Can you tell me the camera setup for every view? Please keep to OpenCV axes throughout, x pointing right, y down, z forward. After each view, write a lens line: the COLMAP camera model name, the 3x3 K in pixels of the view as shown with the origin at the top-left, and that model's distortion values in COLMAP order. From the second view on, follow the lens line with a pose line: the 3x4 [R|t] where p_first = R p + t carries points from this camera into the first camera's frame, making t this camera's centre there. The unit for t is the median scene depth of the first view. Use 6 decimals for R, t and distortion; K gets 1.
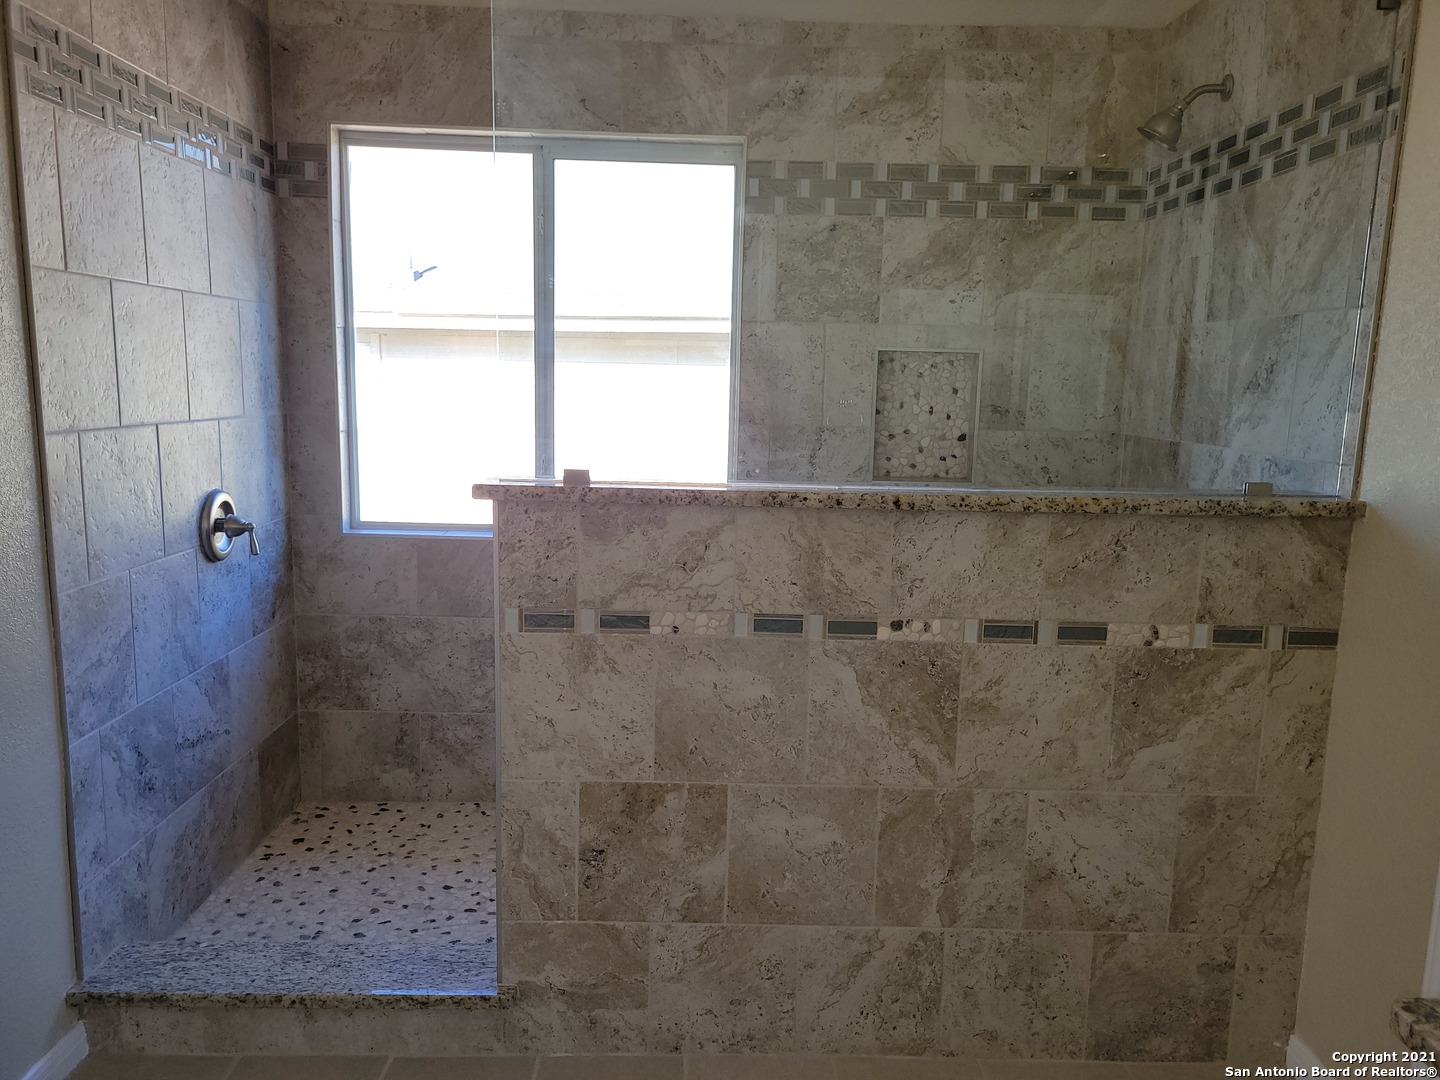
lens RADIAL K [[1081.3, 0, 737.7], [0, 1081.3, 557.2], [0, 0, 1]] dist [0.047568, -0.027791]
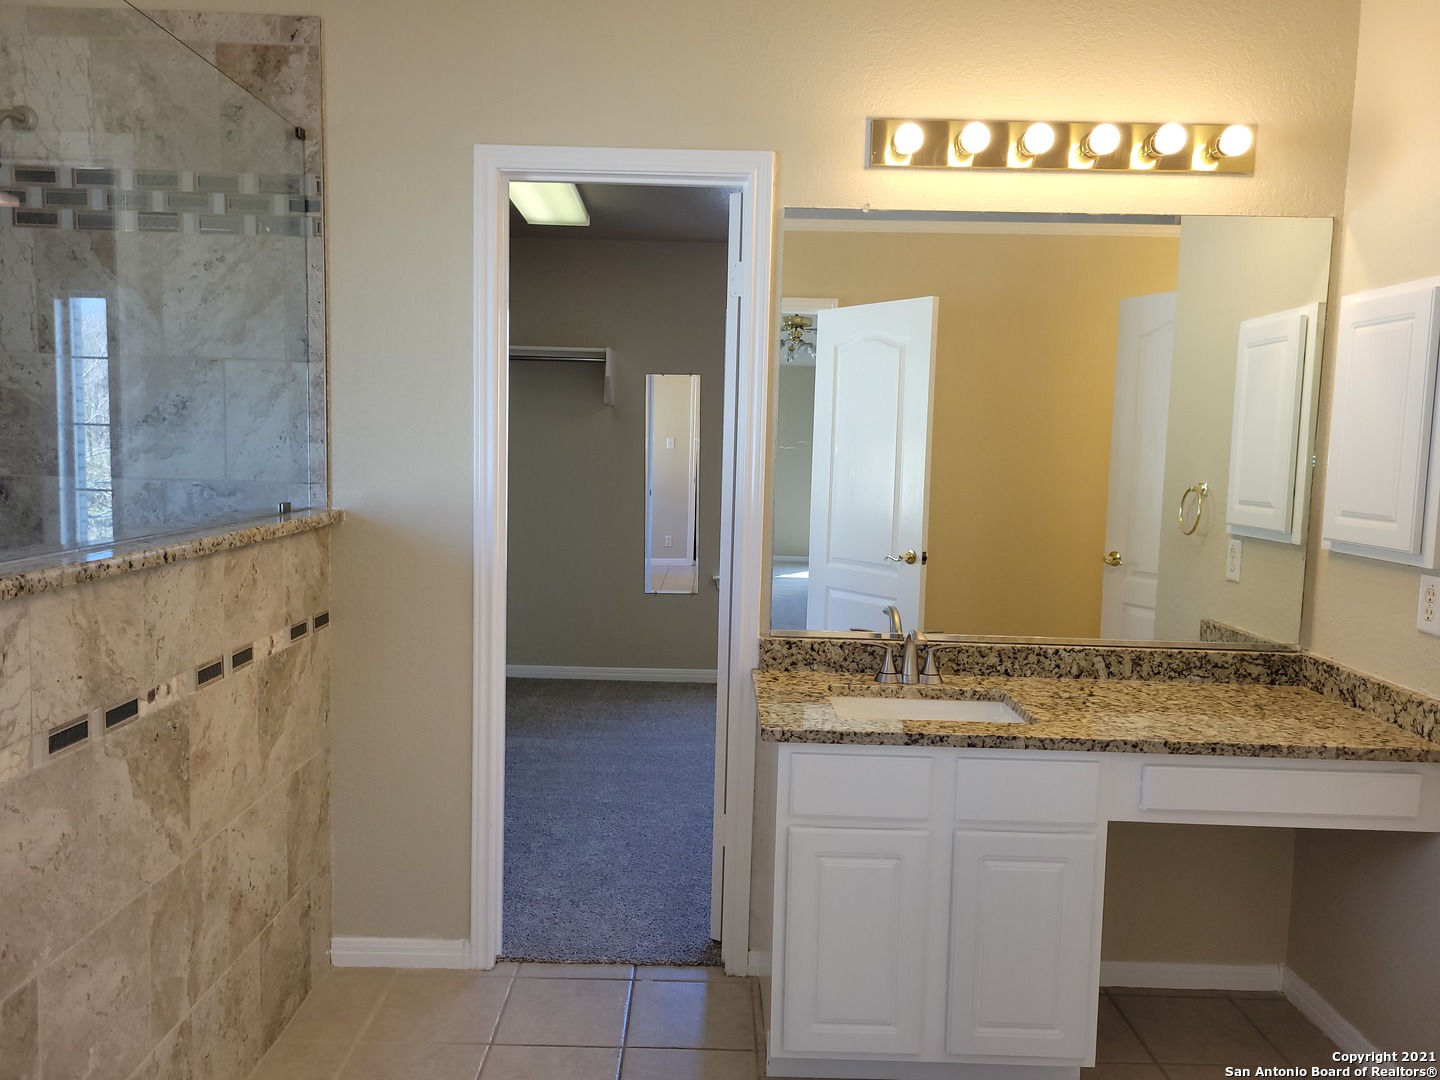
lens RADIAL K [[1081.3, 0, 710.7], [0, 1081.3, 538.7], [0, 0, 1]] dist [0.047568, -0.027791]
pose [[0.025405, -0.119300, 0.992533, -0.670004], [0.142326, 0.983171, 0.114532, -0.094333], [-0.989494, 0.138354, 0.041957, 0.465458]]
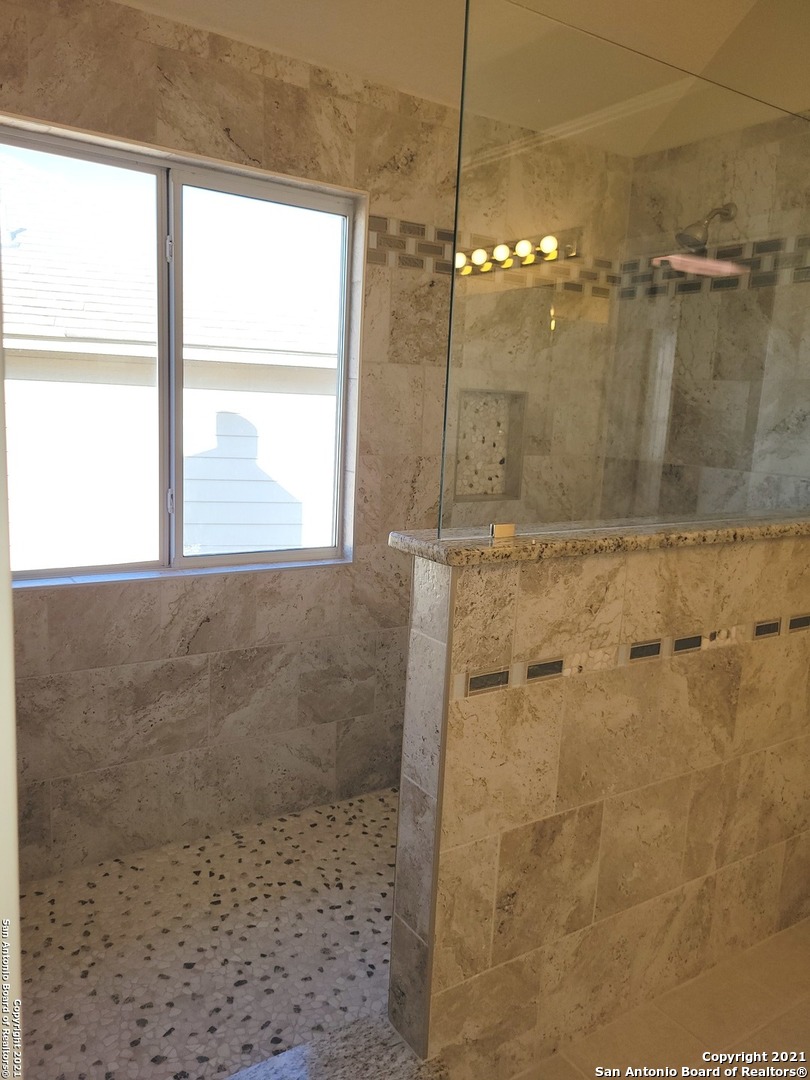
lens RADIAL K [[811.0, 0, 395.5], [0, 811.0, 541.4], [0, 0, 1]] dist [0.047568, -0.027791]
pose [[0.845209, -0.077076, 0.528848, -0.584117], [0.064272, 0.997023, 0.042589, -0.096702], [-0.530557, -0.002006, 0.847647, 0.396676]]
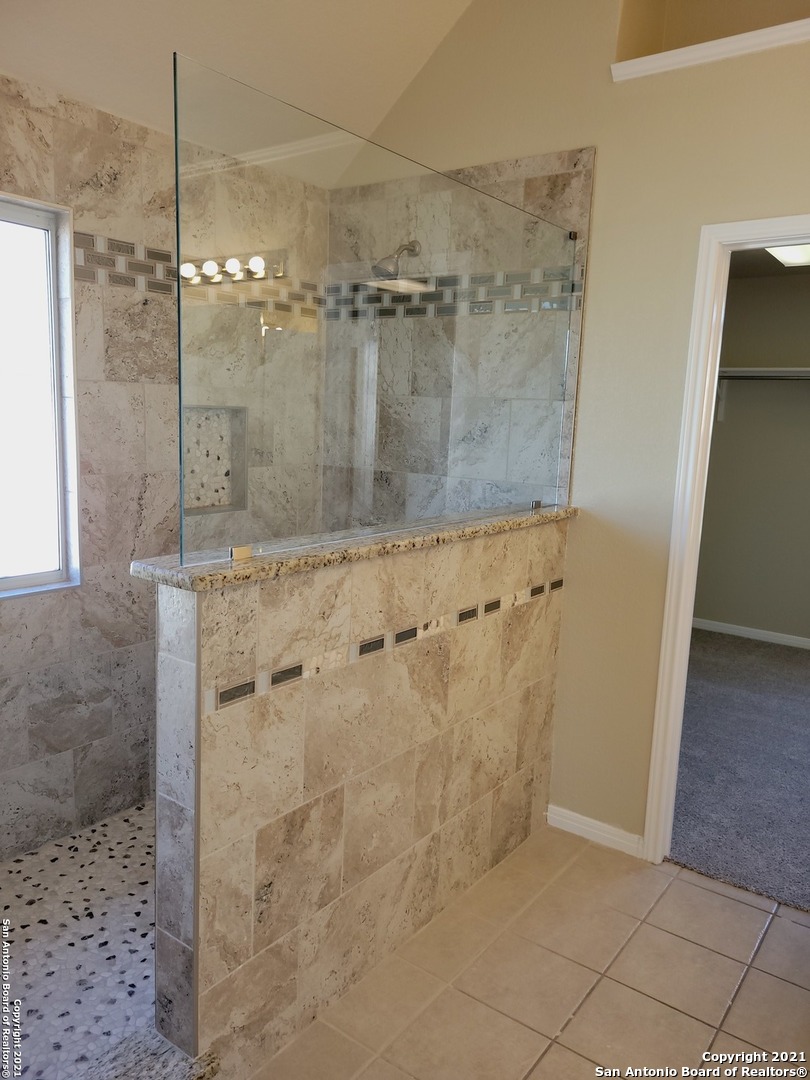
lens RADIAL K [[811.0, 0, 393.2], [0, 811.0, 539.8], [0, 0, 1]] dist [0.047568, -0.027791]
pose [[0.616459, -0.128780, 0.776784, -0.634034], [0.109595, 0.990965, 0.077313, -0.124742], [-0.779722, 0.037471, 0.625003, 0.356522]]
